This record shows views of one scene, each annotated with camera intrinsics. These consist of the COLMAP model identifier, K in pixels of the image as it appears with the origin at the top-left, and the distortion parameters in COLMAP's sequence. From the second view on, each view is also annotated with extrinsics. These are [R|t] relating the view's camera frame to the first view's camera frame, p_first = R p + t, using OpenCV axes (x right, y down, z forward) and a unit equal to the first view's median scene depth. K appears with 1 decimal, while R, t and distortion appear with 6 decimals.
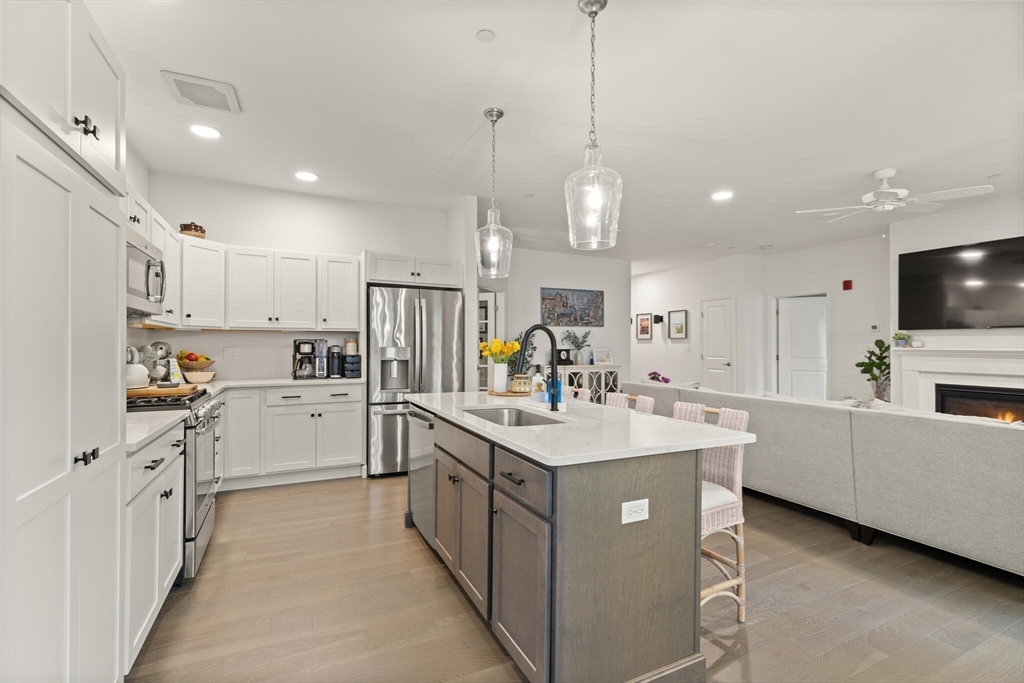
lens RADIAL K [[463.2, 0, 513.0], [0, 463.2, 342.9], [0, 0, 1]] dist [0.000587, 0.000666]
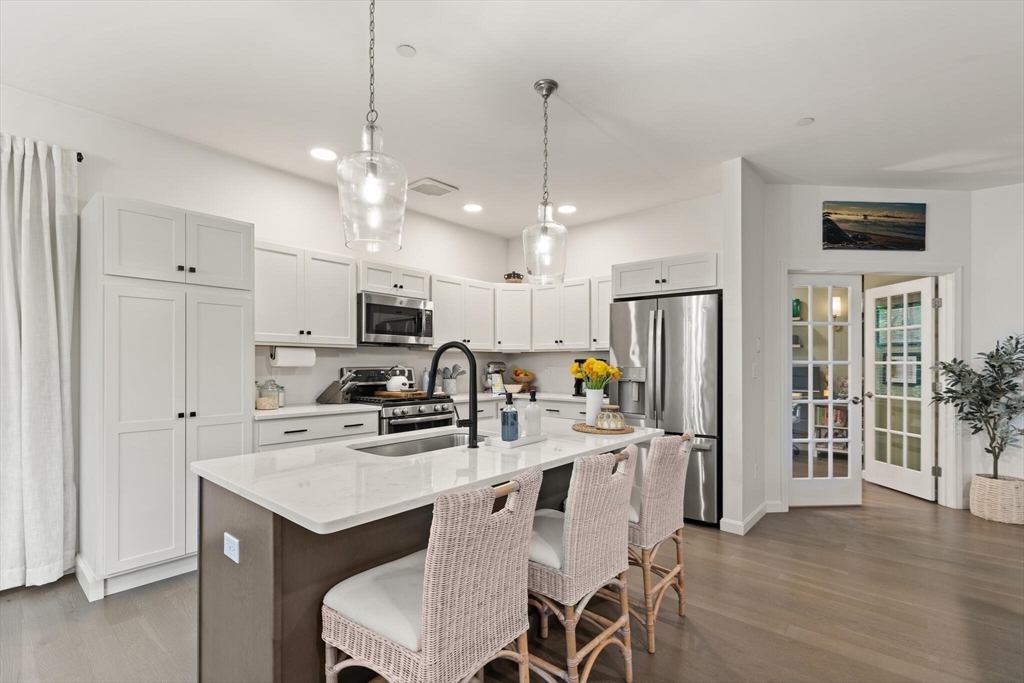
lens RADIAL K [[463.2, 0, 498.3], [0, 463.2, 363.4], [0, 0, 1]] dist [0.000587, 0.000666]
pose [[0.371899, 0.001363, -0.928272, 0.518542], [0.001076, 0.999998, 0.001899, -0.000282], [0.928273, -0.001706, 0.371897, 0.461294]]
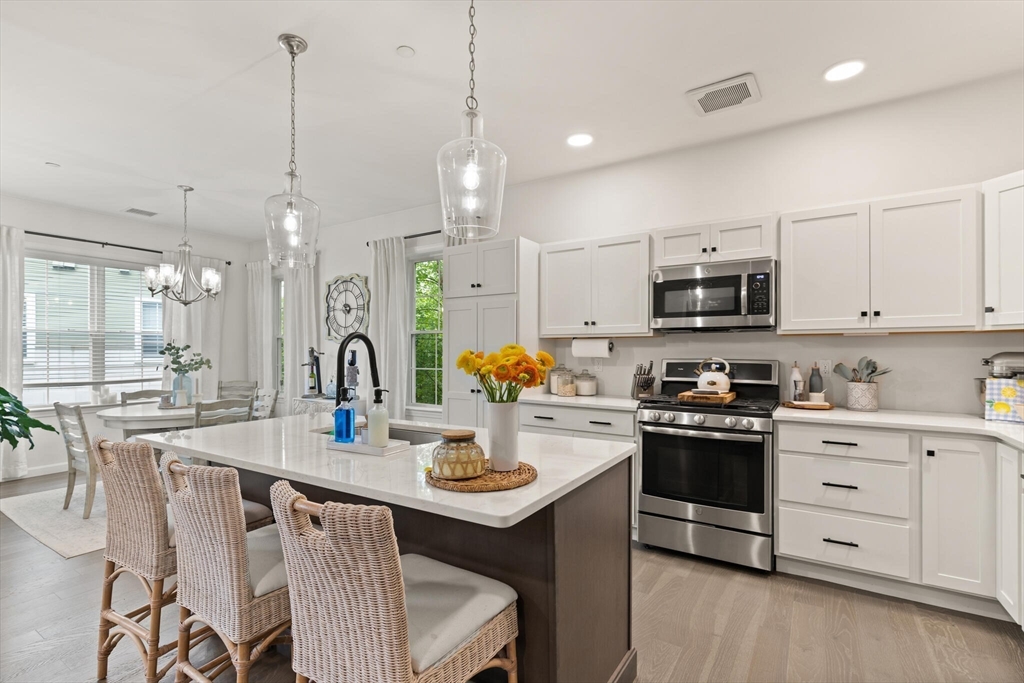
lens RADIAL K [[463.2, 0, 502.6], [0, 463.2, 350.7], [0, 0, 1]] dist [0.000587, 0.000666]
pose [[-0.857079, -0.002847, -0.515177, 0.158243], [0.000119, 0.999984, -0.005723, -0.000480], [0.515185, -0.004967, -0.857065, 1.113298]]
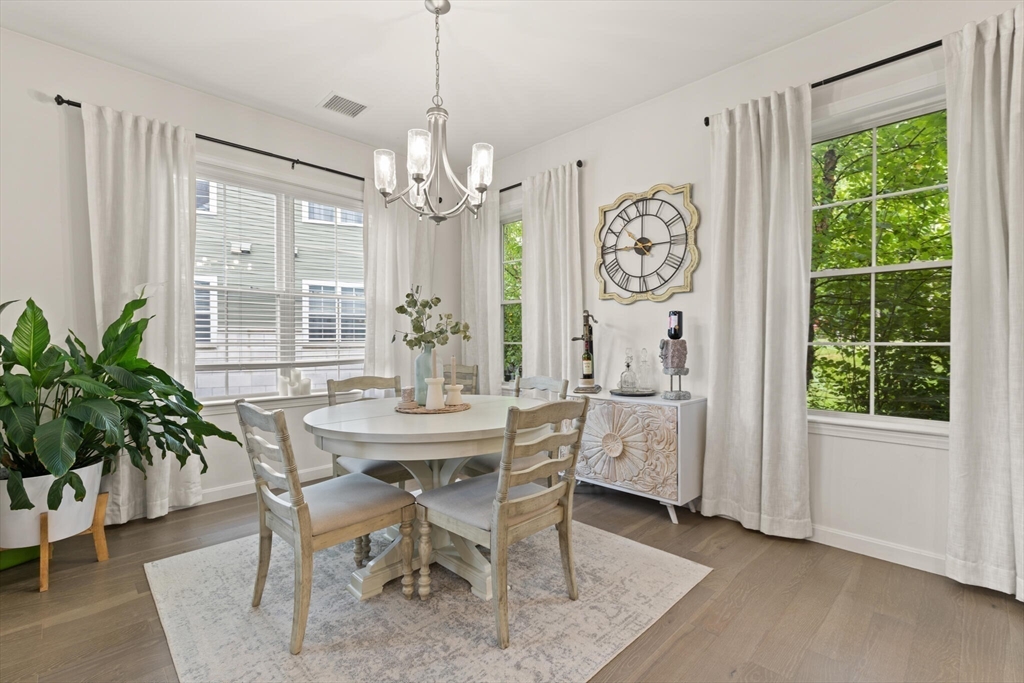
lens RADIAL K [[463.2, 0, 516.8], [0, 463.2, 340.8], [0, 0, 1]] dist [0.000587, 0.000666]
pose [[-0.948145, 0.001642, -0.317835, 0.329182], [0.001992, 0.999998, -0.000775, 0.037709], [0.317833, -0.001368, -0.948146, 0.388160]]
